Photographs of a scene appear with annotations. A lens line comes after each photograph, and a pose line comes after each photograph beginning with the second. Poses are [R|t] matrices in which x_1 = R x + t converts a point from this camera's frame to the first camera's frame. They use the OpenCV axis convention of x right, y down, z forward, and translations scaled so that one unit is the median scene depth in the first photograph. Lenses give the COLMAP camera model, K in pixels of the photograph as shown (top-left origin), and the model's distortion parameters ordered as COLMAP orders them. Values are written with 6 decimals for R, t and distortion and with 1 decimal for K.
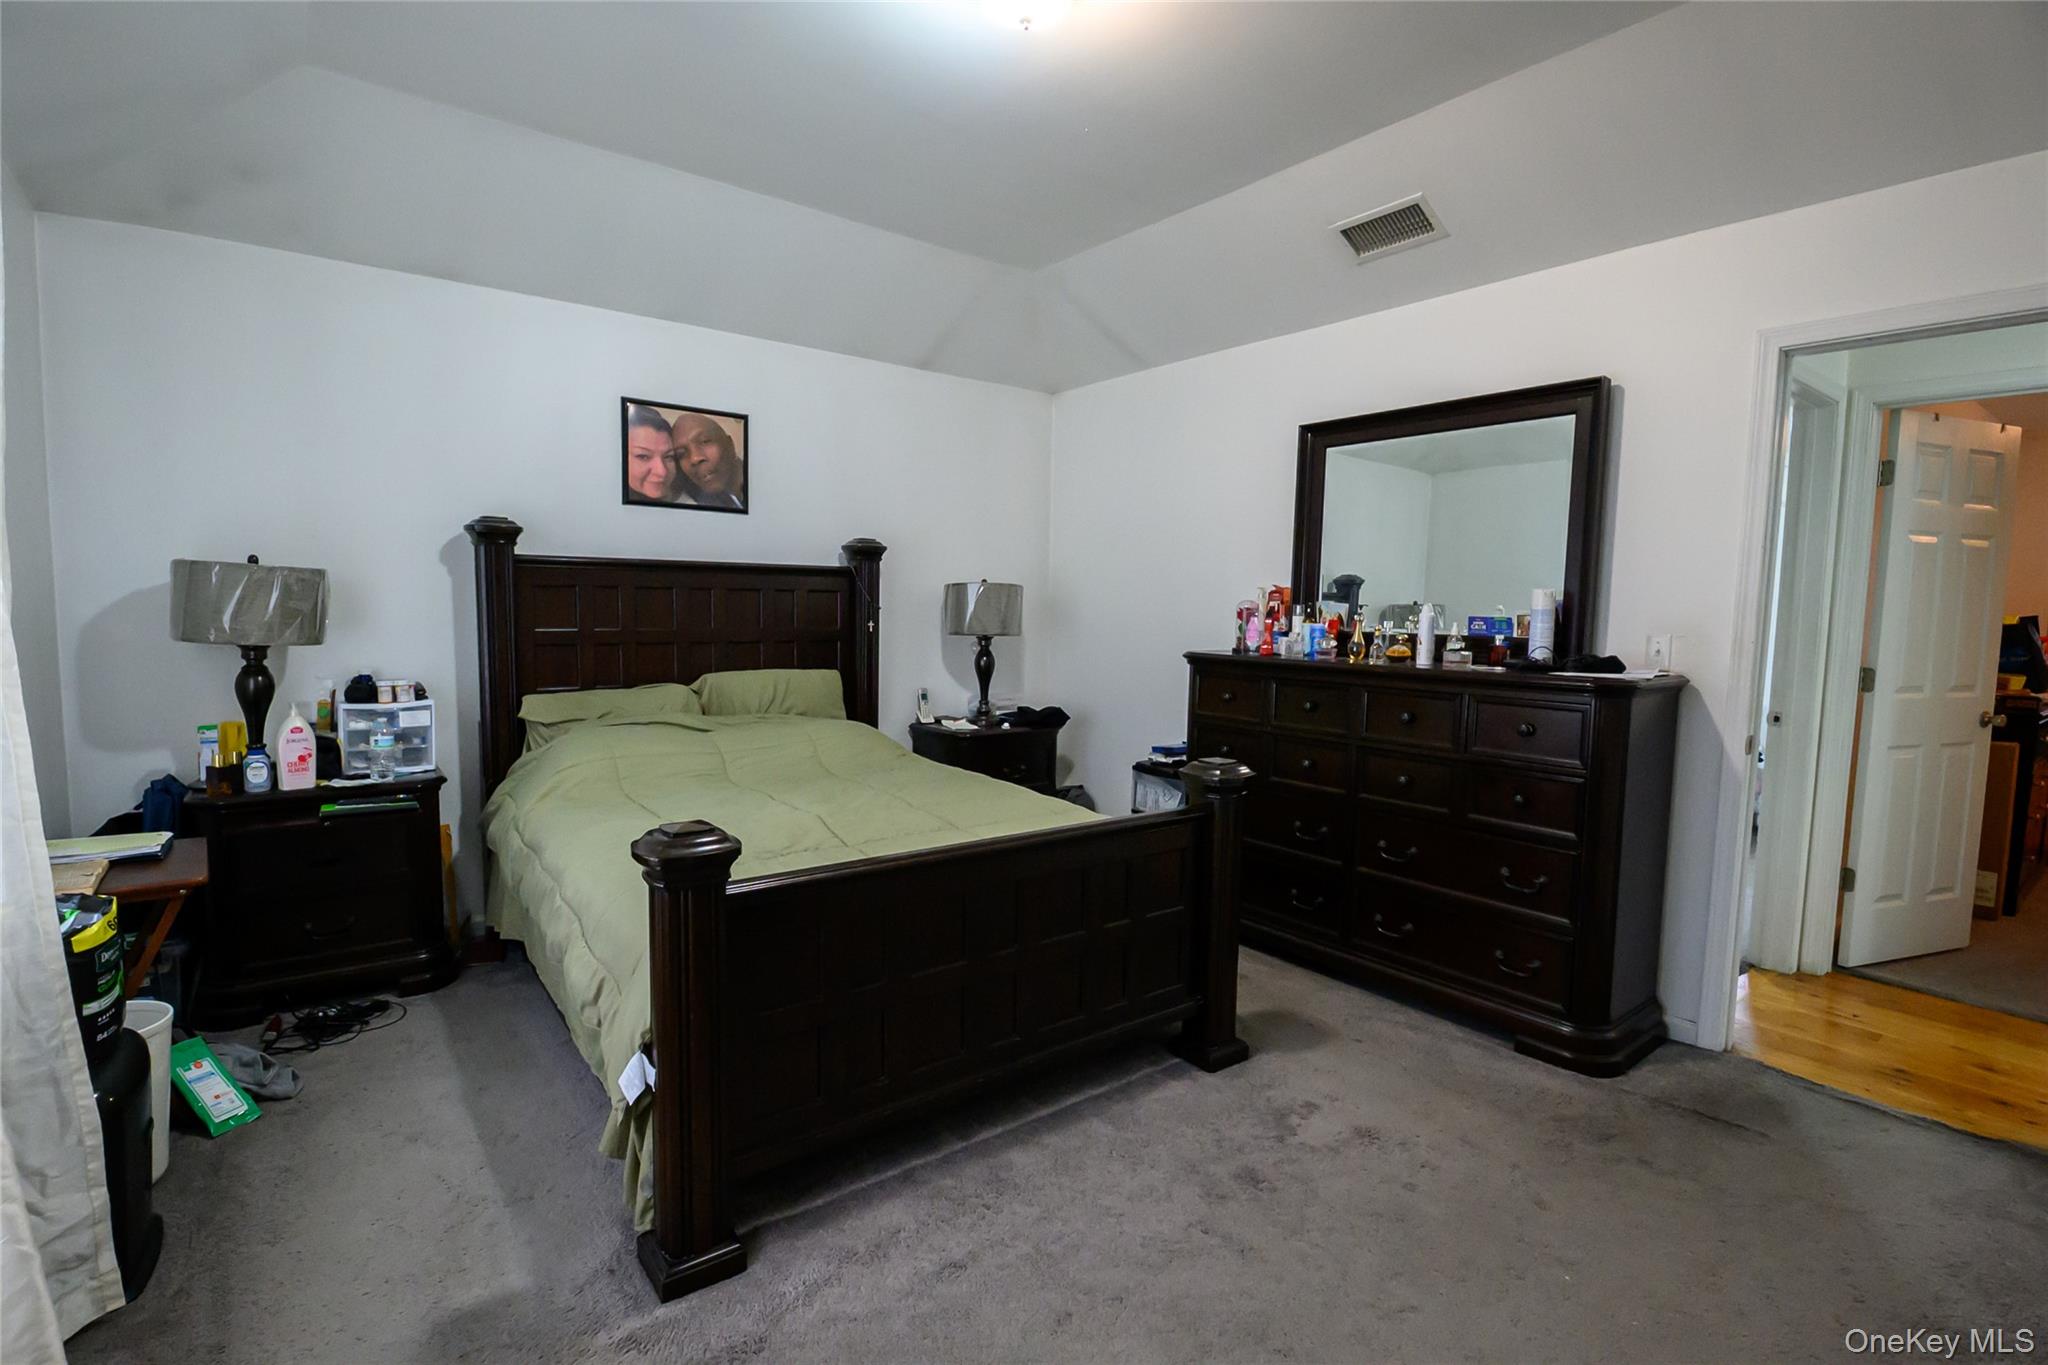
lens RADIAL K [[921.6, 0, 1014.3], [0, 921.6, 689.7], [0, 0, 1]] dist [-0.001493, -0.000717]
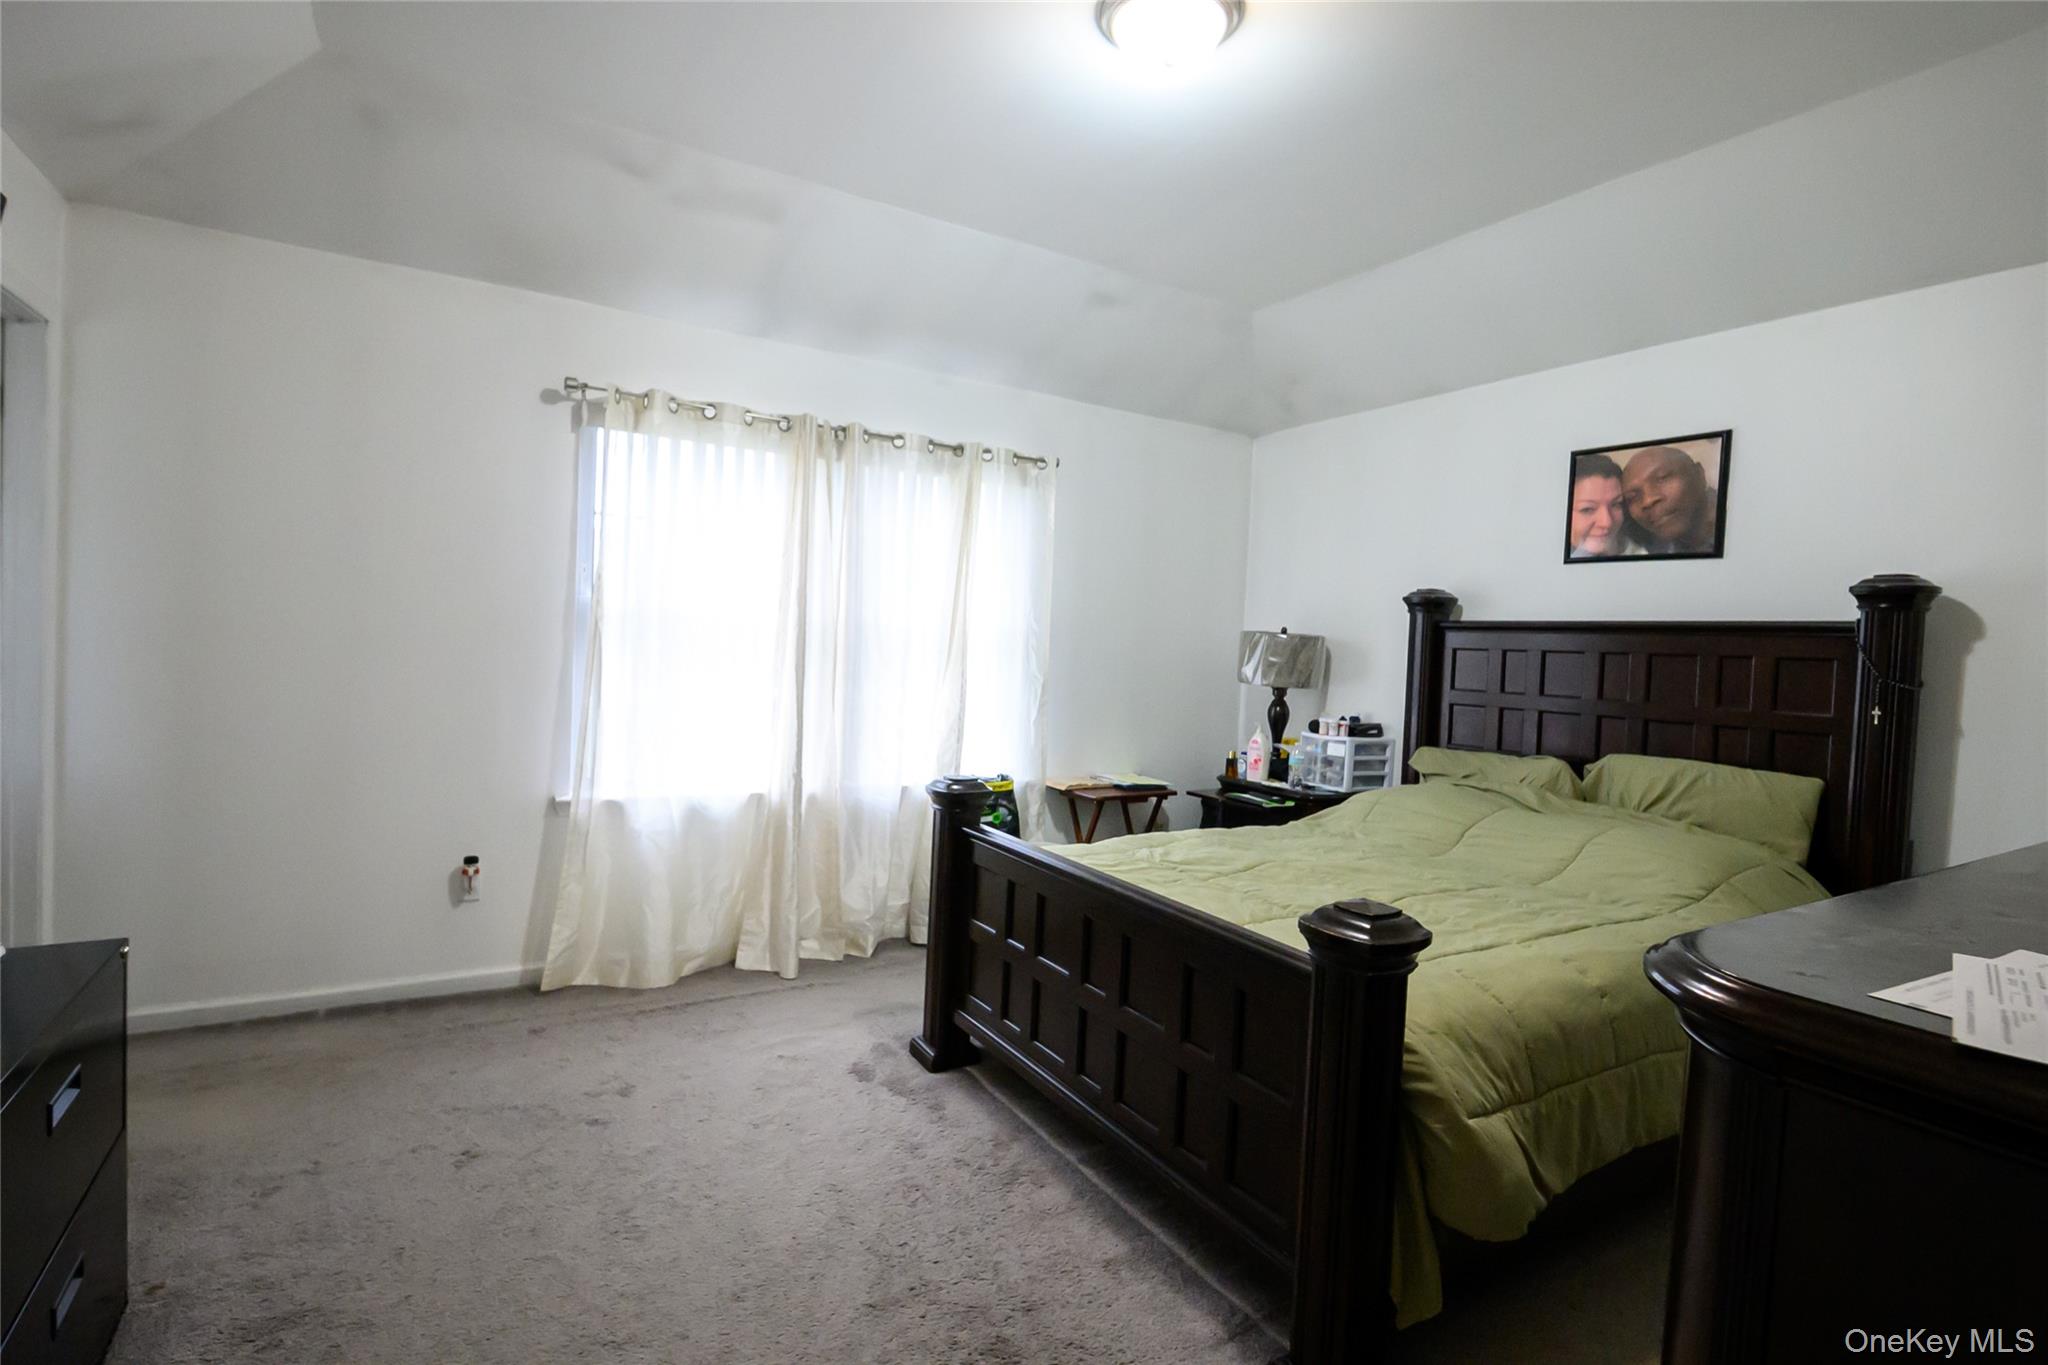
lens RADIAL K [[921.6, 0, 1012.9], [0, 921.6, 666.4], [0, 0, 1]] dist [-0.001493, -0.000717]
pose [[-0.076283, 0.006802, -0.997063, 0.547153], [-0.138724, 0.990179, 0.017368, -0.035641], [0.987389, 0.139641, -0.074591, 0.521914]]
